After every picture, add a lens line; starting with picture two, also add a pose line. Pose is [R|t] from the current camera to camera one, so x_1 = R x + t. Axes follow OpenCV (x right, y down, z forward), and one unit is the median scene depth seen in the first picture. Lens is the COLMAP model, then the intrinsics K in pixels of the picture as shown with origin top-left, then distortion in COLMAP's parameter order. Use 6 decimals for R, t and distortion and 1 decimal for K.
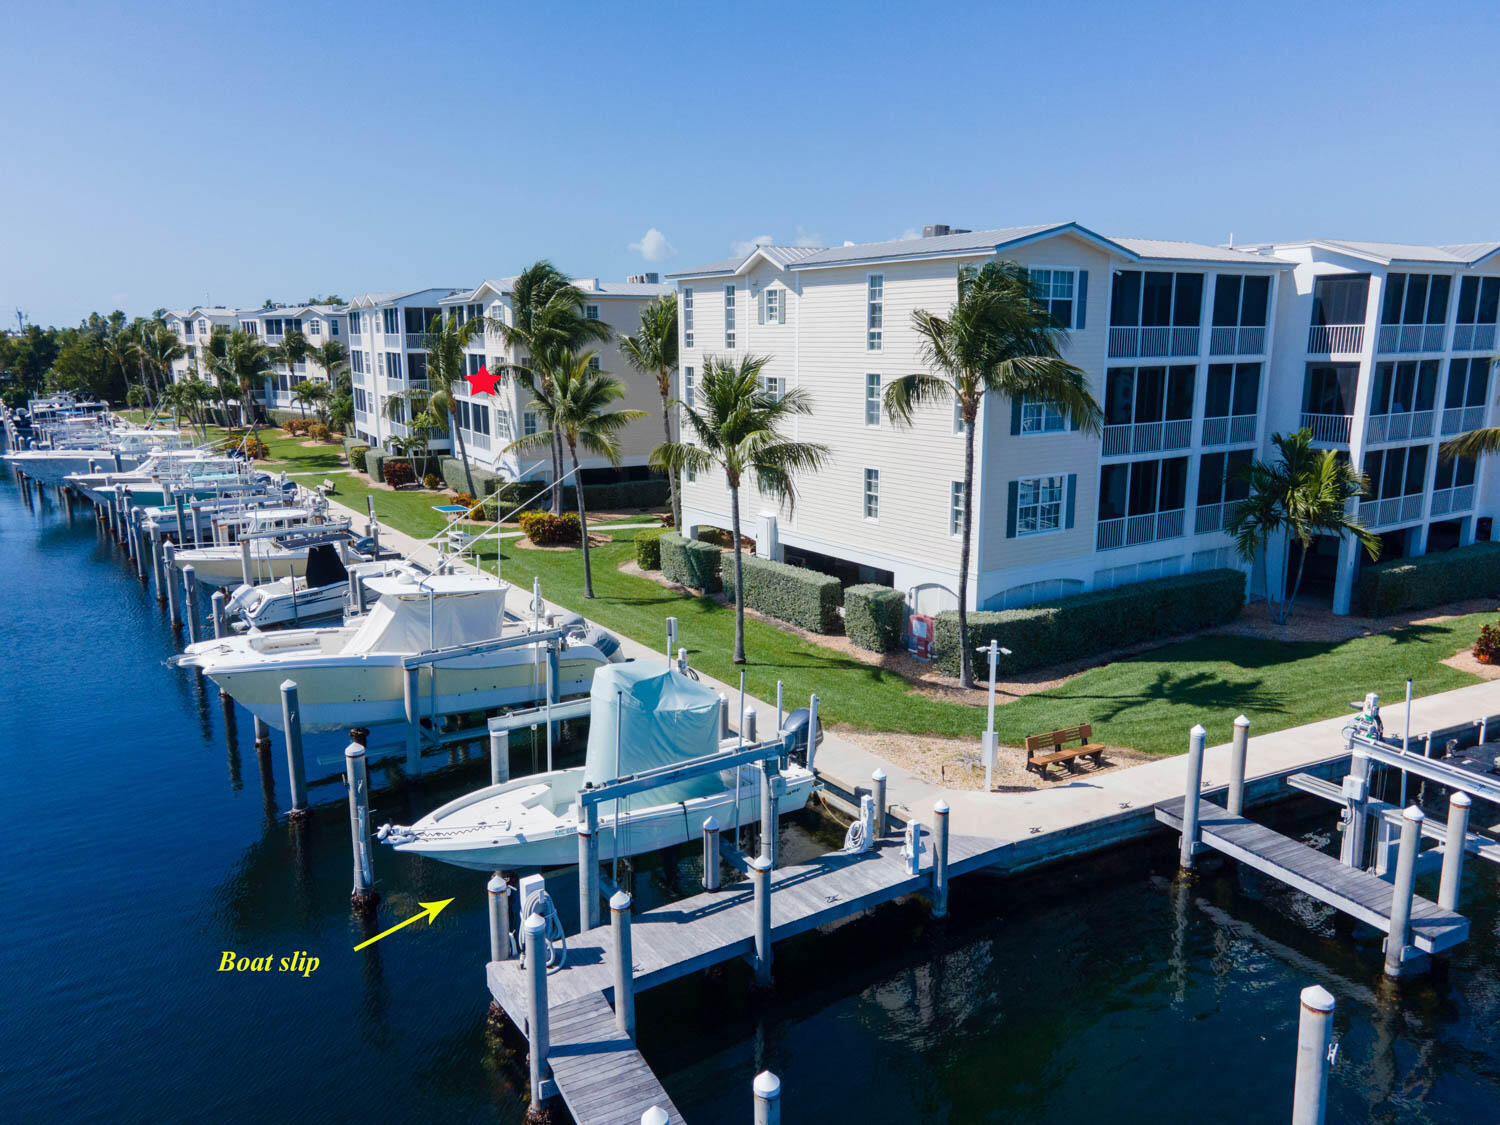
lens RADIAL K [[1097.0, 0, 750.0], [0, 1097.0, 562.5], [0, 0, 1]] dist [0.018505, 0.052042]
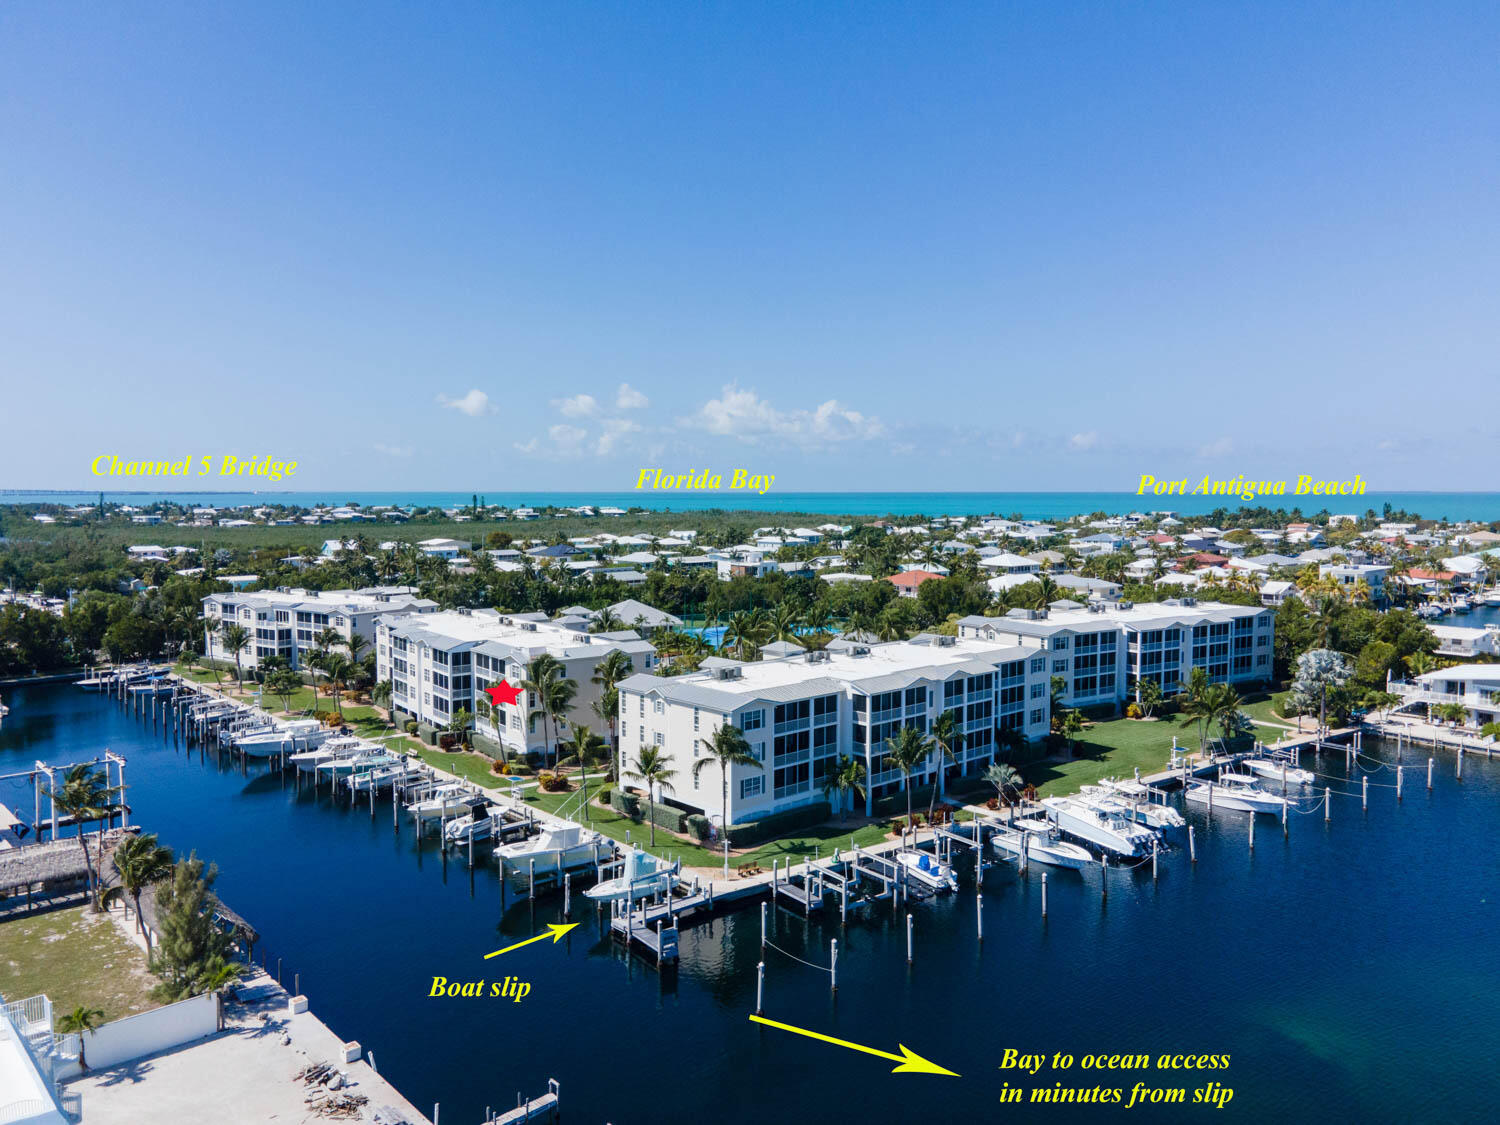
lens RADIAL K [[1100.6, 0, 750.0], [0, 1100.6, 562.5], [0, 0, 1]] dist [0.043015, -0.002536]
pose [[0.990094, -0.006844, 0.140242, -0.135958], [0.025713, 0.990758, -0.133181, -0.221161], [-0.138034, 0.135468, 0.981119, -1.737784]]
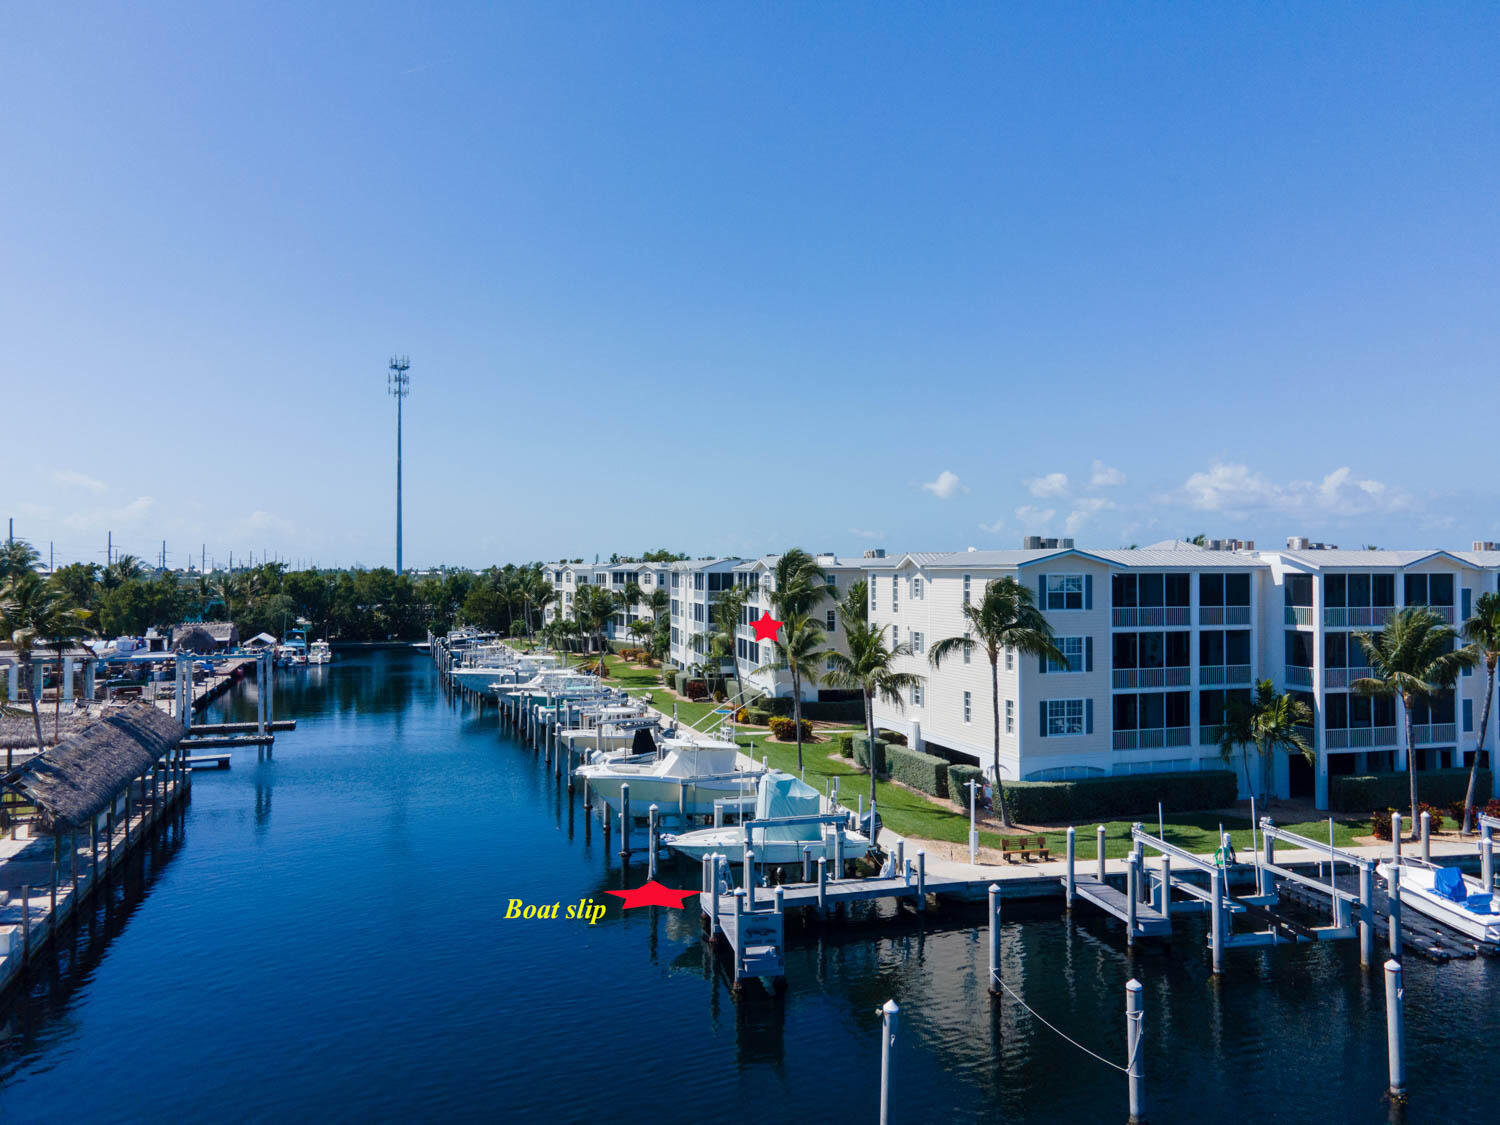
lens RADIAL K [[1097.0, 0, 750.0], [0, 1097.0, 562.5], [0, 0, 1]] dist [0.018505, 0.052042]
pose [[0.962850, 0.000292, -0.270036, 0.219107], [-0.056421, 0.978146, -0.200118, 0.063794], [0.264076, 0.207919, 0.941825, -0.584107]]
